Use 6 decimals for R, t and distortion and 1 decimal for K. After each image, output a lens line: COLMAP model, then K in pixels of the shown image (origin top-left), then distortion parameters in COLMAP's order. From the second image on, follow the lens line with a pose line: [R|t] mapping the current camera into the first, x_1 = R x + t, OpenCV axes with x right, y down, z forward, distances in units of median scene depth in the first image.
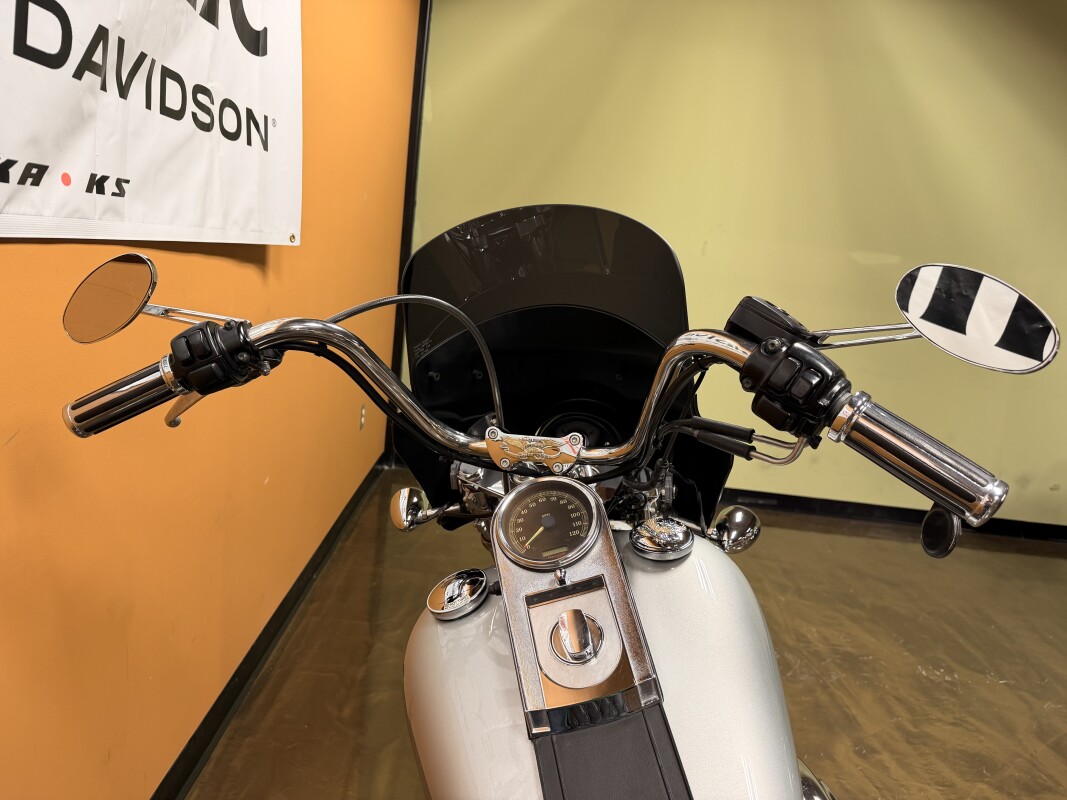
lens RADIAL K [[733.6, 0, 533.5], [0, 733.6, 400.0], [0, 0, 1]] dist [0.003332, -0.002245]
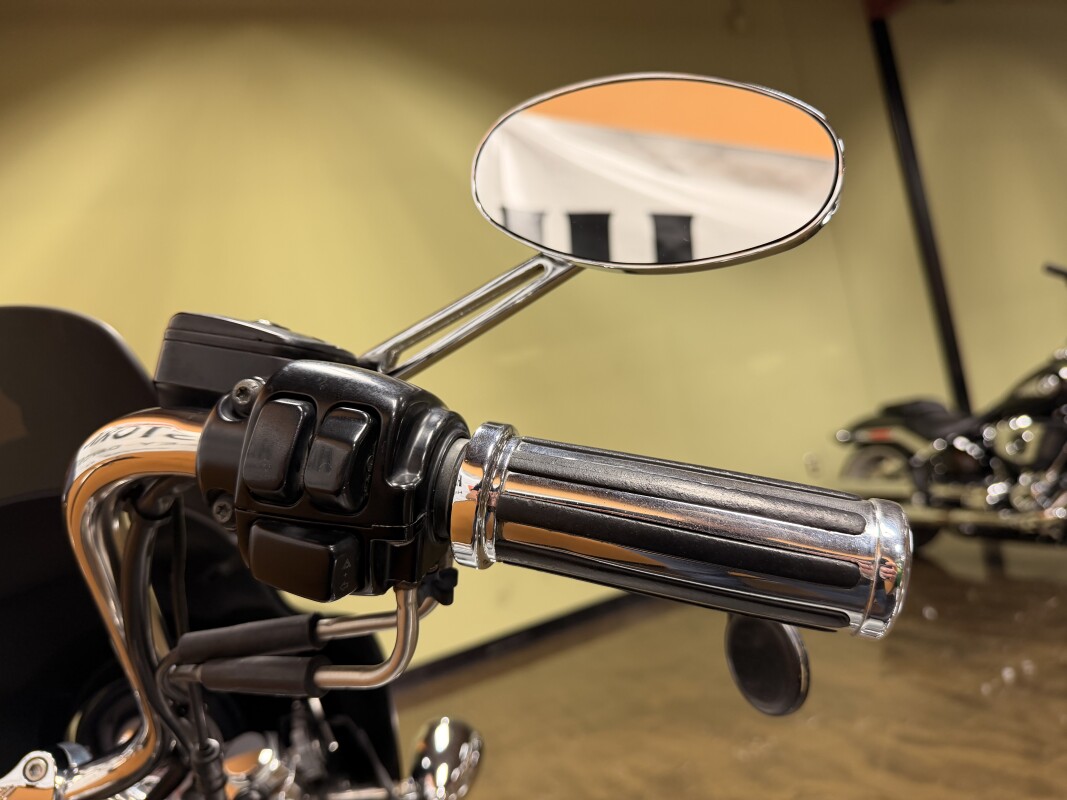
lens RADIAL K [[733.6, 0, 533.5], [0, 733.6, 400.0], [0, 0, 1]] dist [0.003332, -0.002245]
pose [[0.859924, -0.303655, 0.410273, 0.307337], [0.387054, 0.911925, -0.136315, 0.040130], [-0.332745, 0.276018, 0.901718, 0.626864]]
